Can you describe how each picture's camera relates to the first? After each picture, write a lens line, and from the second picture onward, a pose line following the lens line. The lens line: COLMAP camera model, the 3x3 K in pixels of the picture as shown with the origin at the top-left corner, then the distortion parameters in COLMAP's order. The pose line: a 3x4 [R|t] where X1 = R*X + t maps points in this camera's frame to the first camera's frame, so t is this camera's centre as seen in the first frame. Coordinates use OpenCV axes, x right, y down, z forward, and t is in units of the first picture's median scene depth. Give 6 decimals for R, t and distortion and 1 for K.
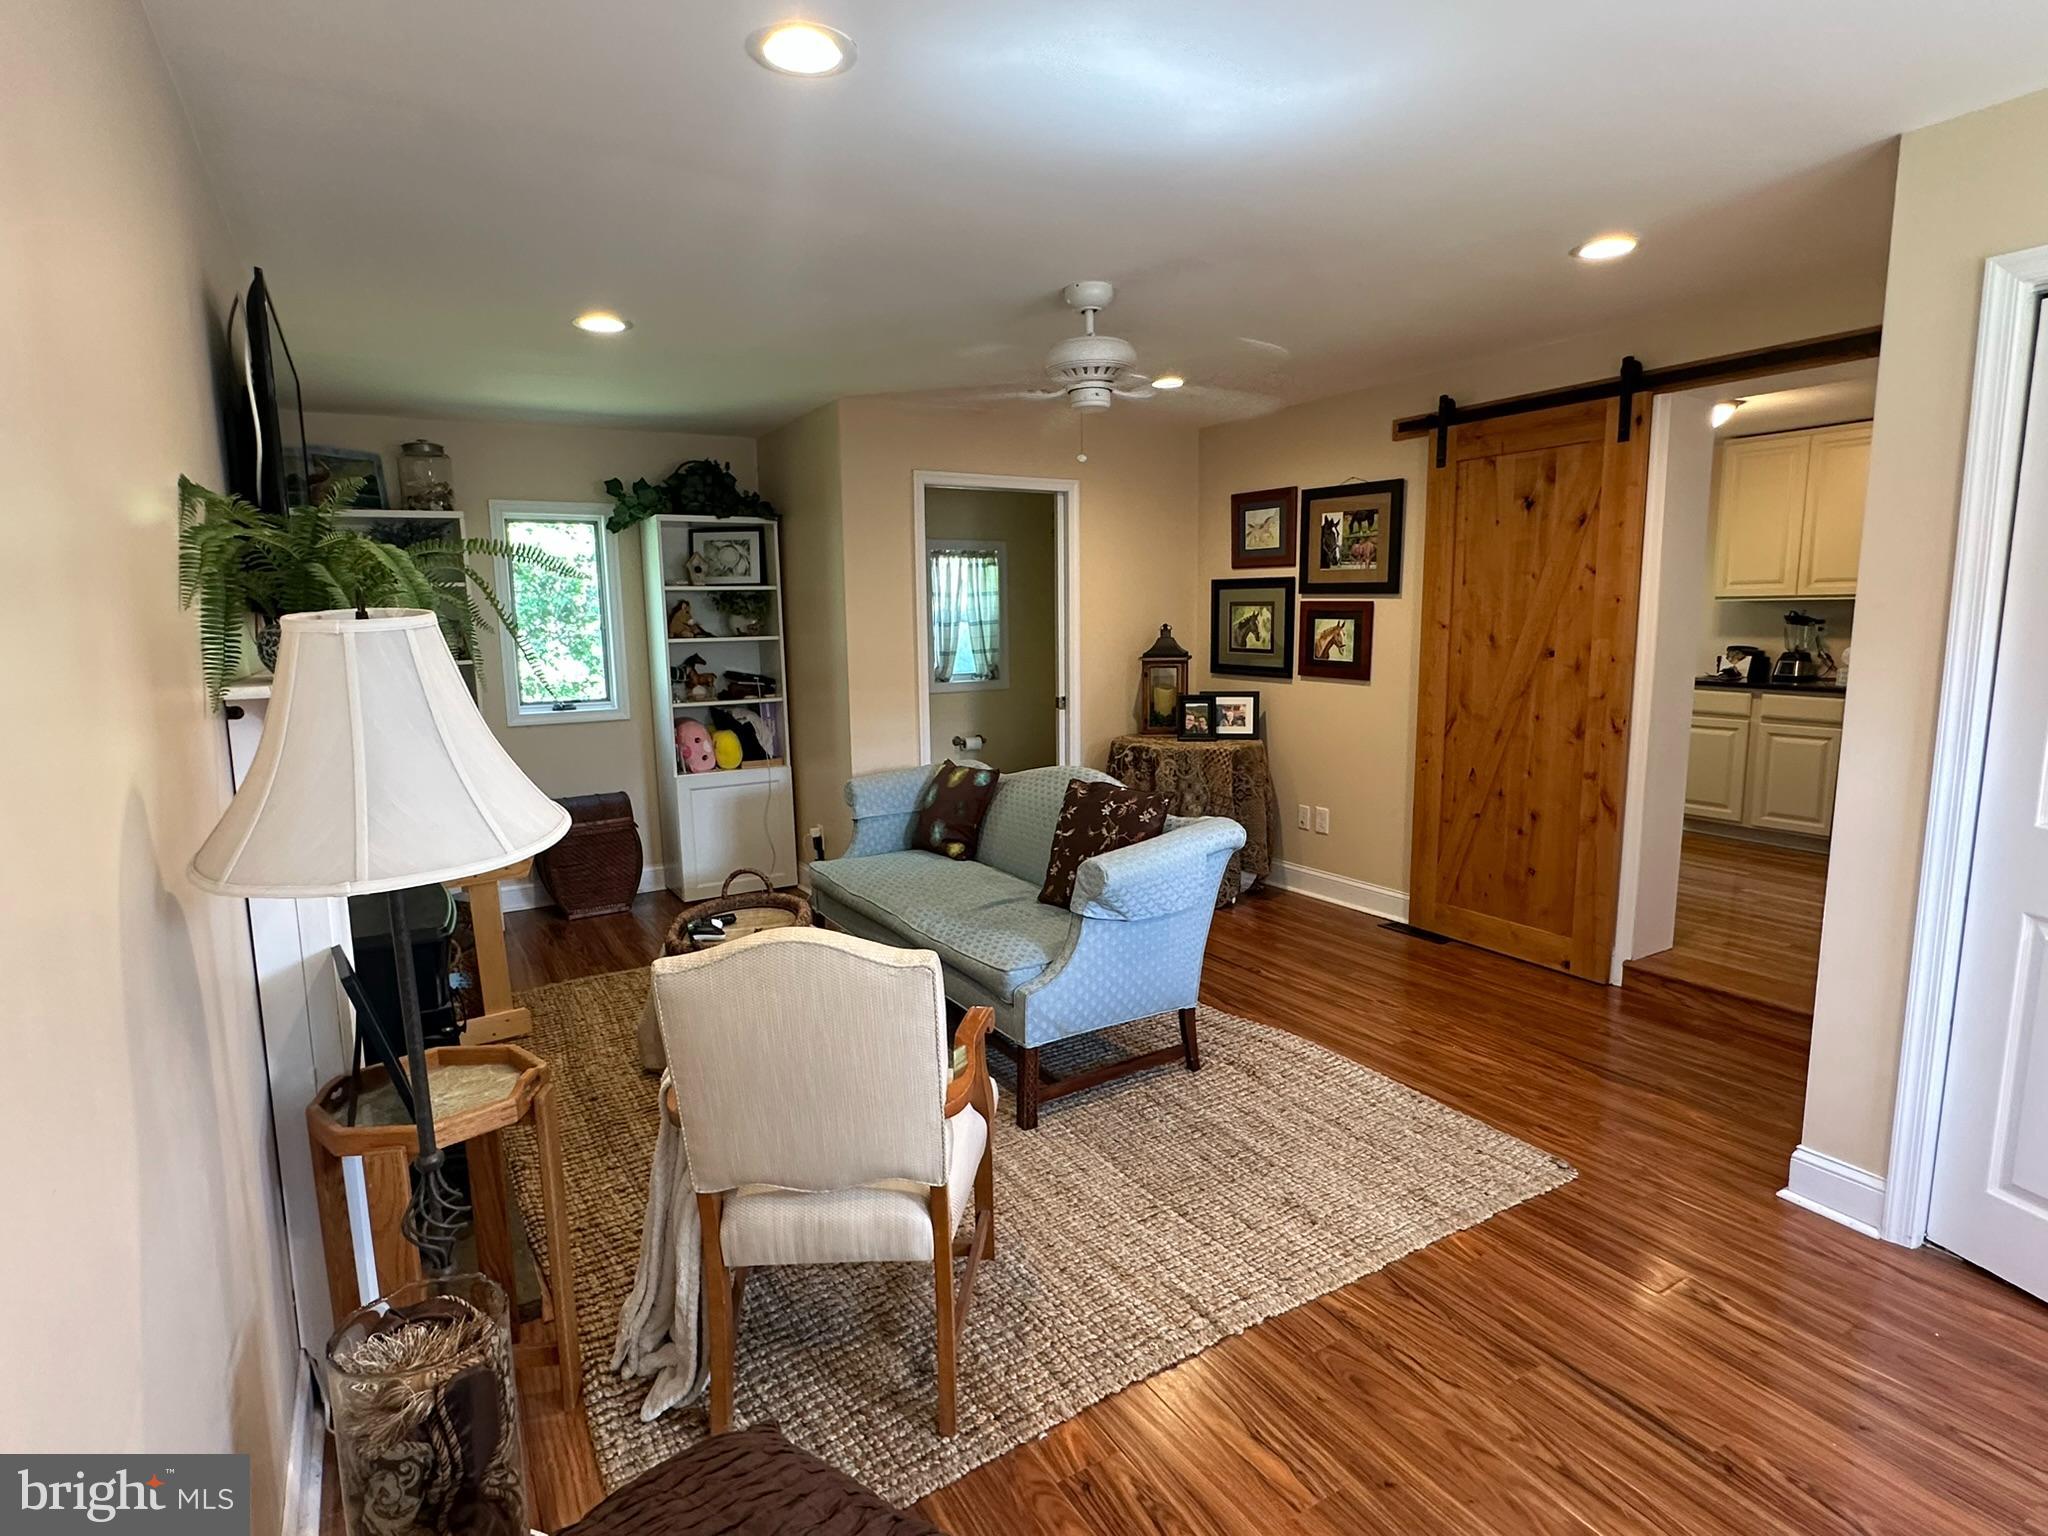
lens RADIAL K [[1079.6, 0, 1022.7], [0, 1079.6, 771.7], [0, 0, 1]] dist [-0.005492, 0.003461]
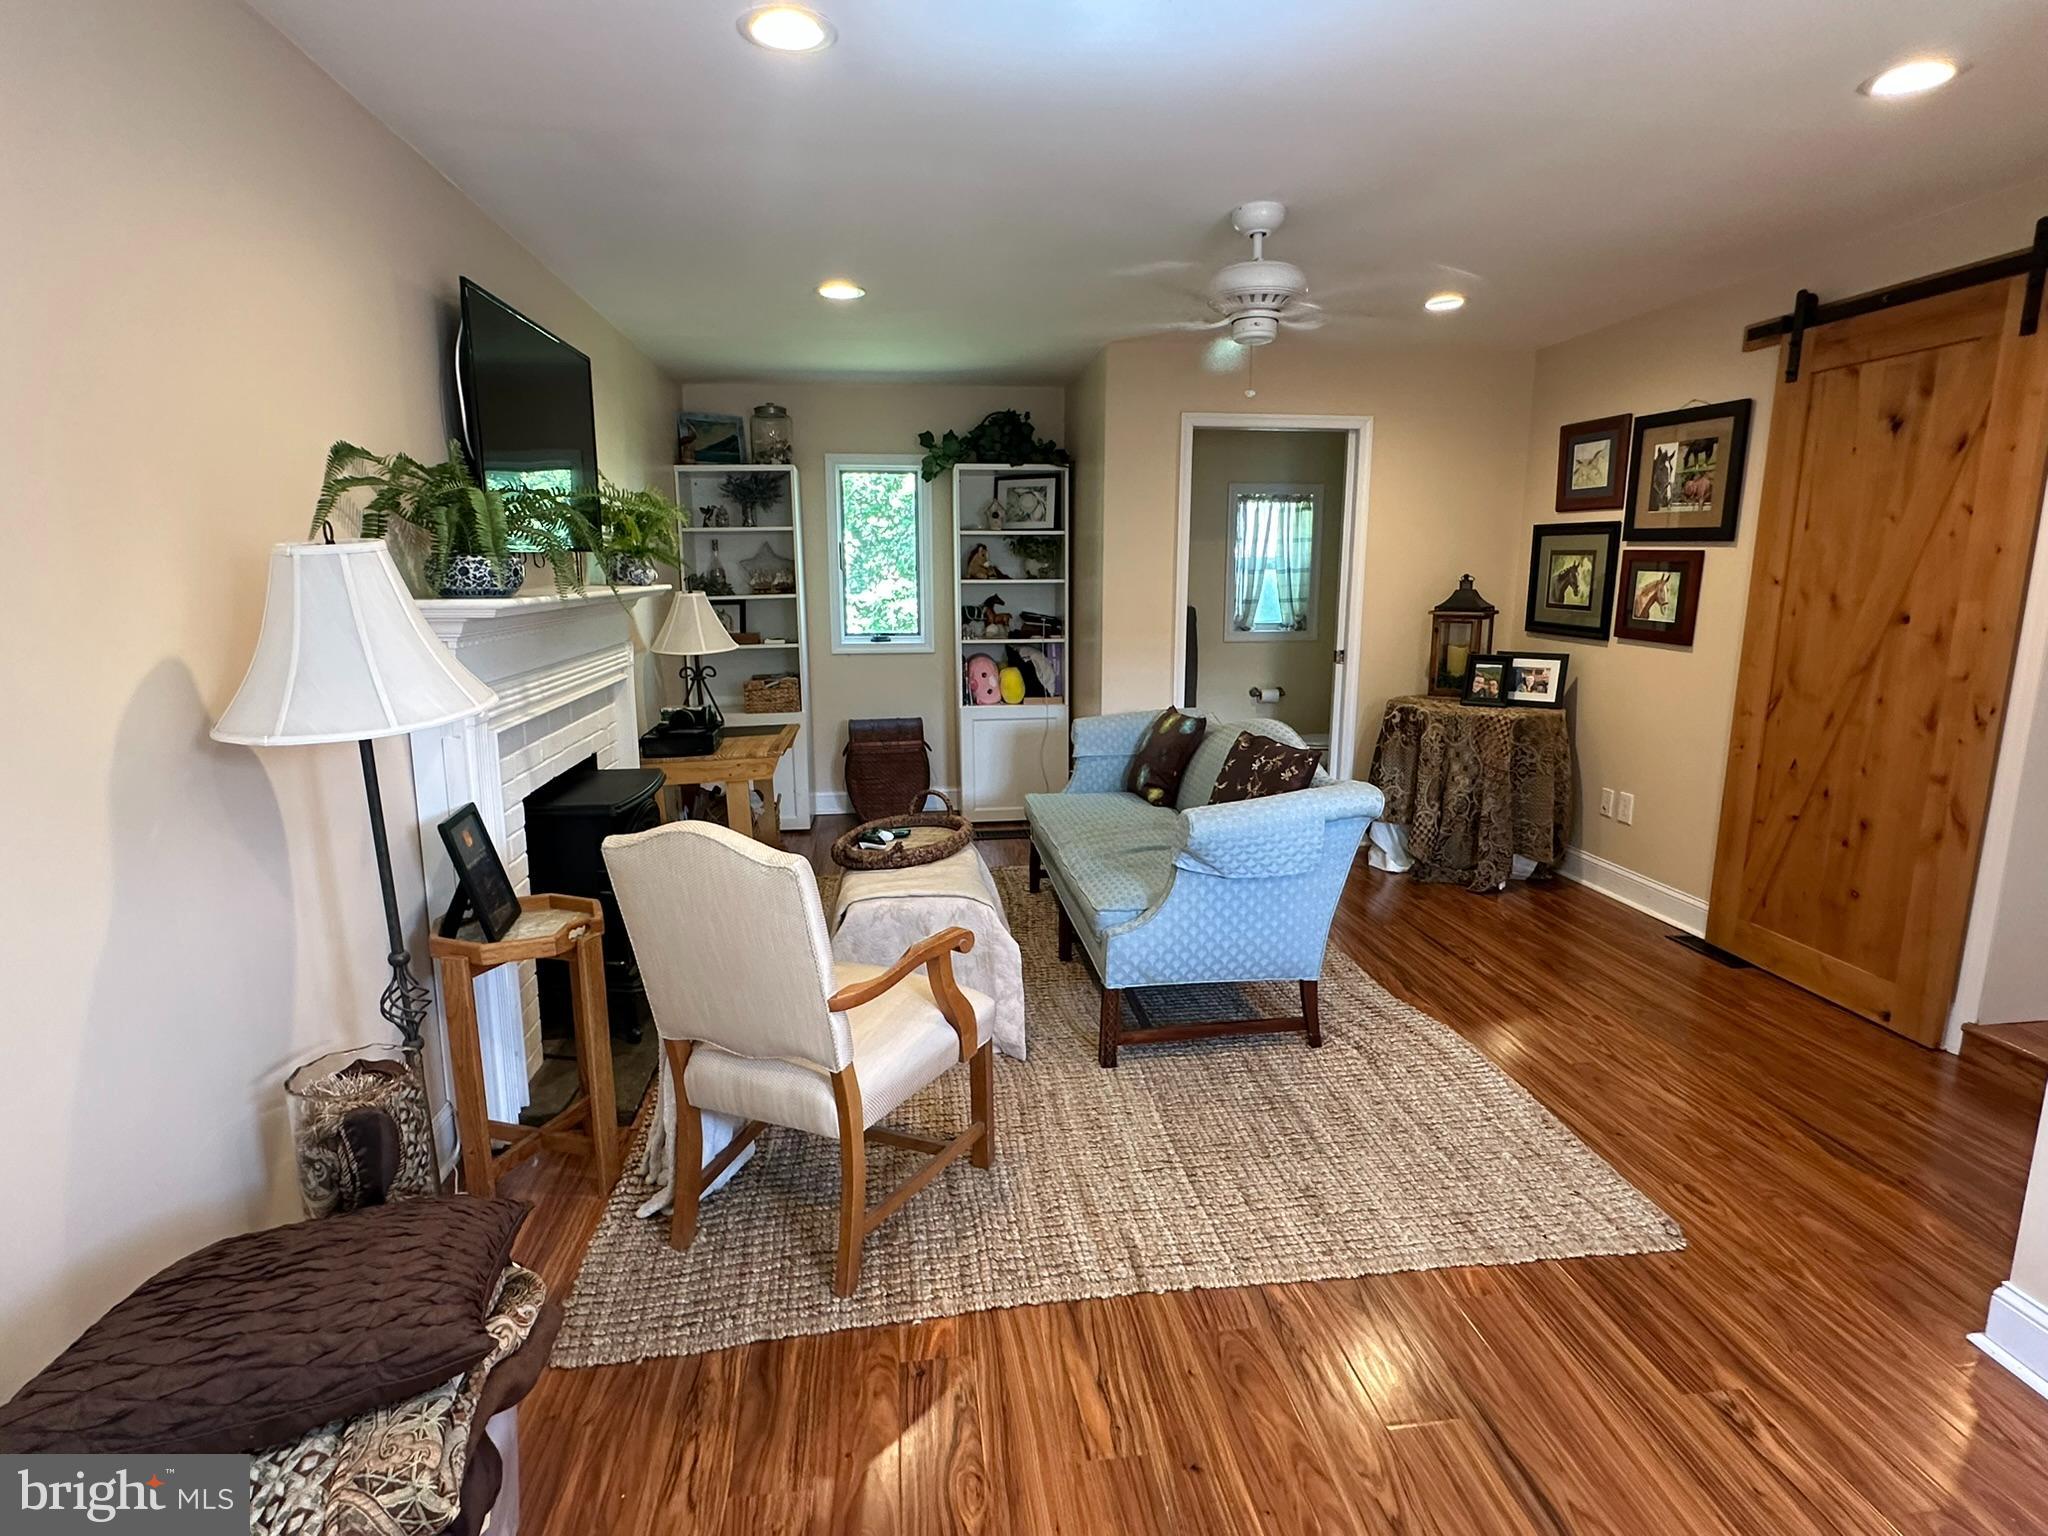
lens RADIAL K [[1079.6, 0, 1021.7], [0, 1079.6, 769.7], [0, 0, 1]] dist [-0.005492, 0.003461]
pose [[0.914765, 0.089308, -0.393992, 0.224207], [-0.071867, 0.995677, 0.058835, -0.001298], [0.397543, -0.025506, 0.917229, 0.031910]]
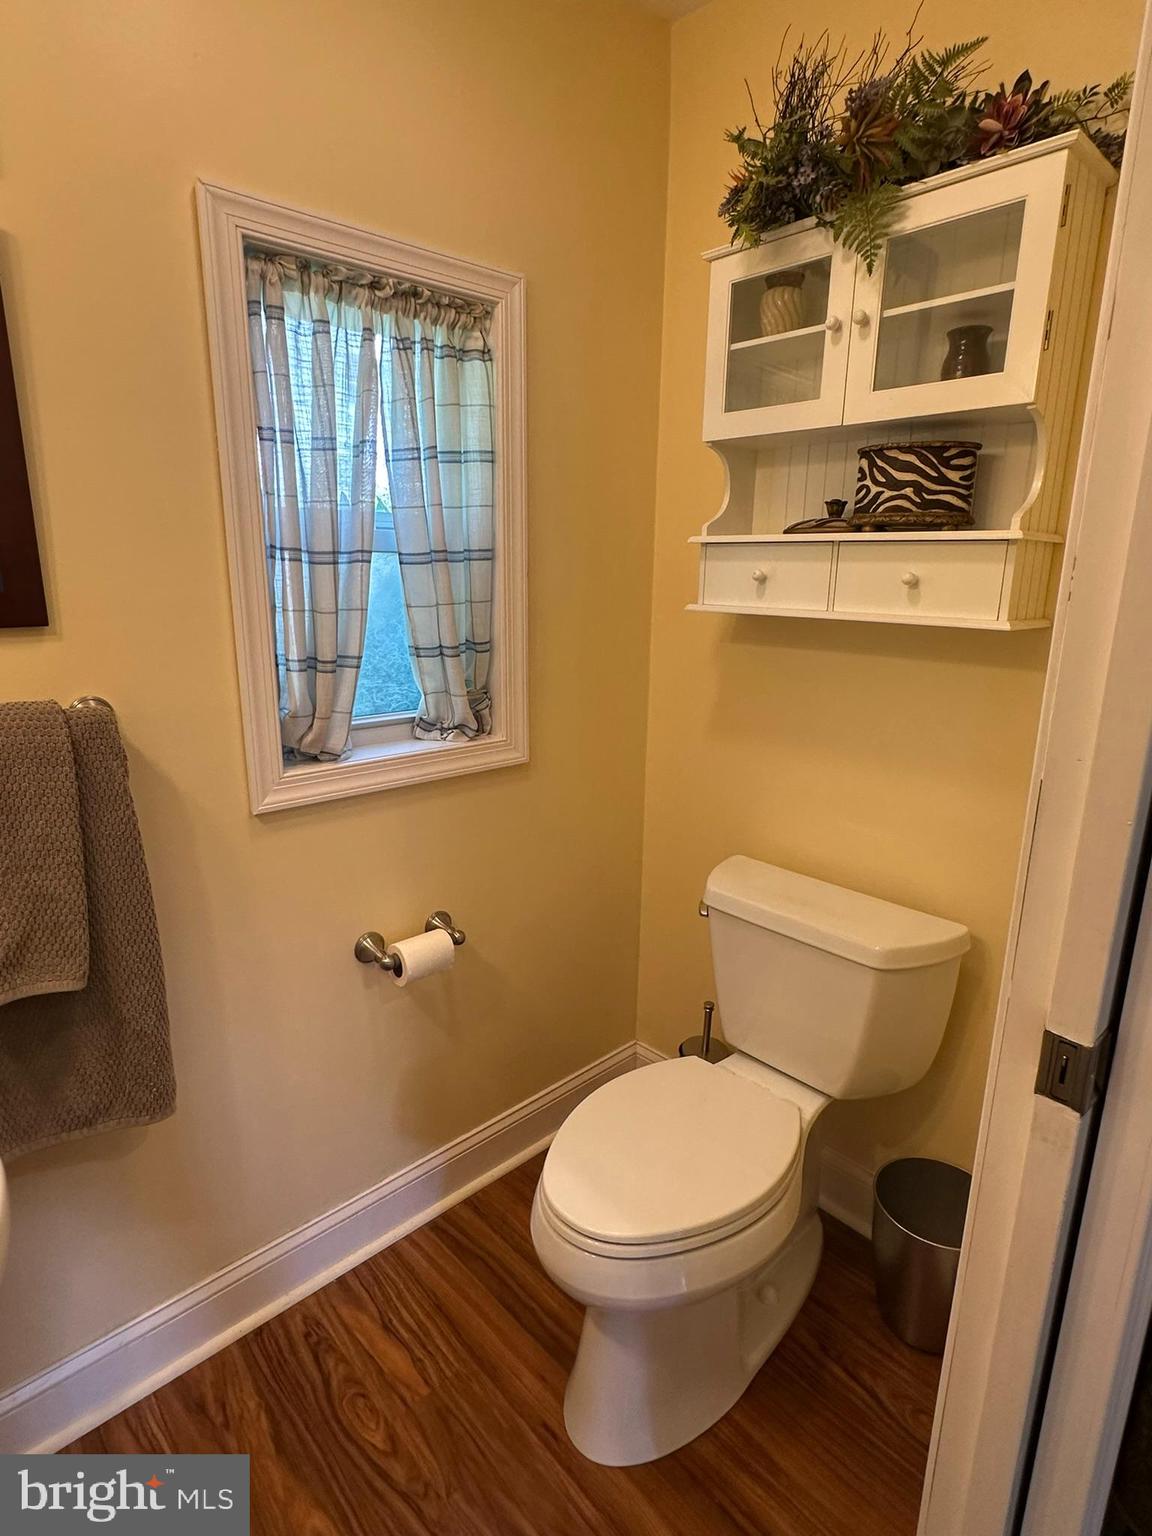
lens RADIAL K [[809.7, 0, 574.4], [0, 809.7, 761.3], [0, 0, 1]] dist [-0.005492, 0.003461]
pose [[0.978781, -0.019254, 0.204001, -0.081173], [0.001331, 0.996152, 0.087634, -0.164894], [-0.204904, -0.085503, 0.975040, 1.257306]]
